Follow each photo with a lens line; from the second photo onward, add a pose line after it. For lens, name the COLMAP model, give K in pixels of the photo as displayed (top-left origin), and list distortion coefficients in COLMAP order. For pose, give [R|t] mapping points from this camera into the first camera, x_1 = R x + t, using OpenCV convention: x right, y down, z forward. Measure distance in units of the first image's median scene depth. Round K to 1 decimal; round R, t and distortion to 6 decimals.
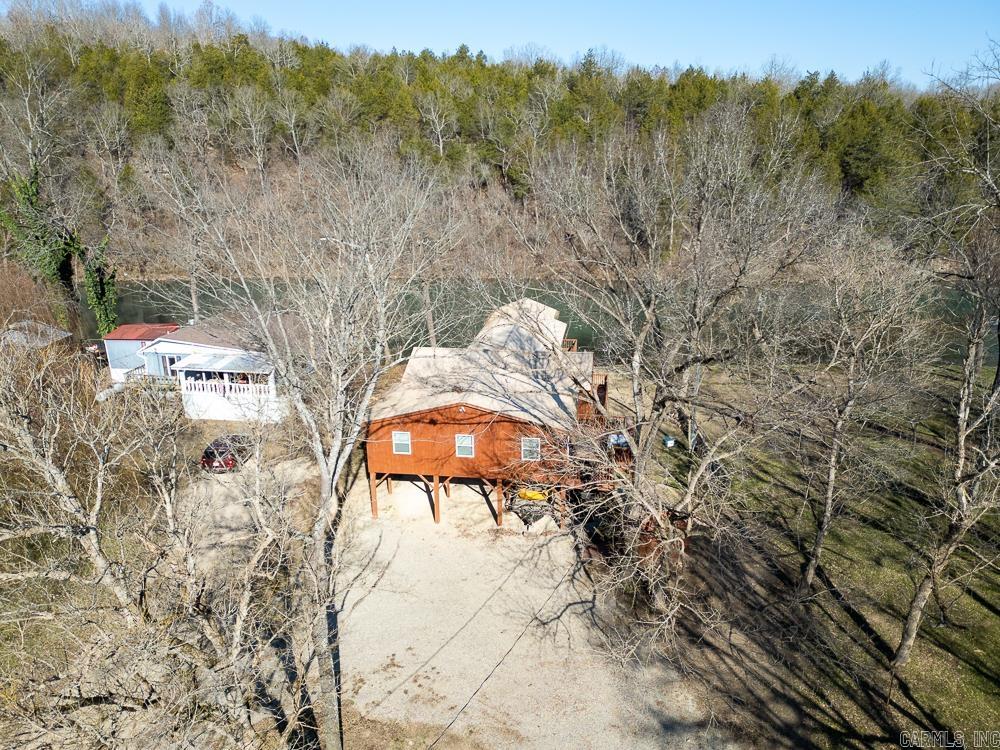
lens RADIAL K [[691.2, 0, 499.6], [0, 691.2, 371.6], [0, 0, 1]] dist [0.063667, -0.037481]
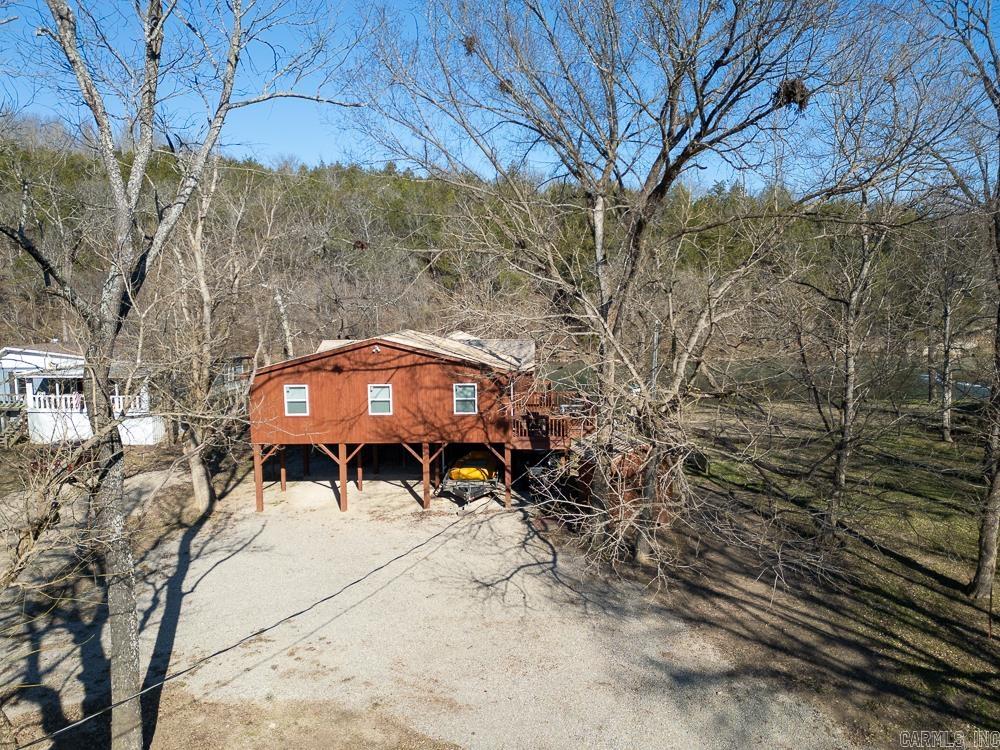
lens RADIAL K [[691.2, 0, 498.5], [0, 691.2, 378.7], [0, 0, 1]] dist [0.063667, -0.037481]
pose [[0.995048, -0.012669, 0.098585, 0.006342], [0.029804, 0.984235, -0.174336, 0.226723], [-0.094822, 0.176411, 0.979739, 0.223099]]
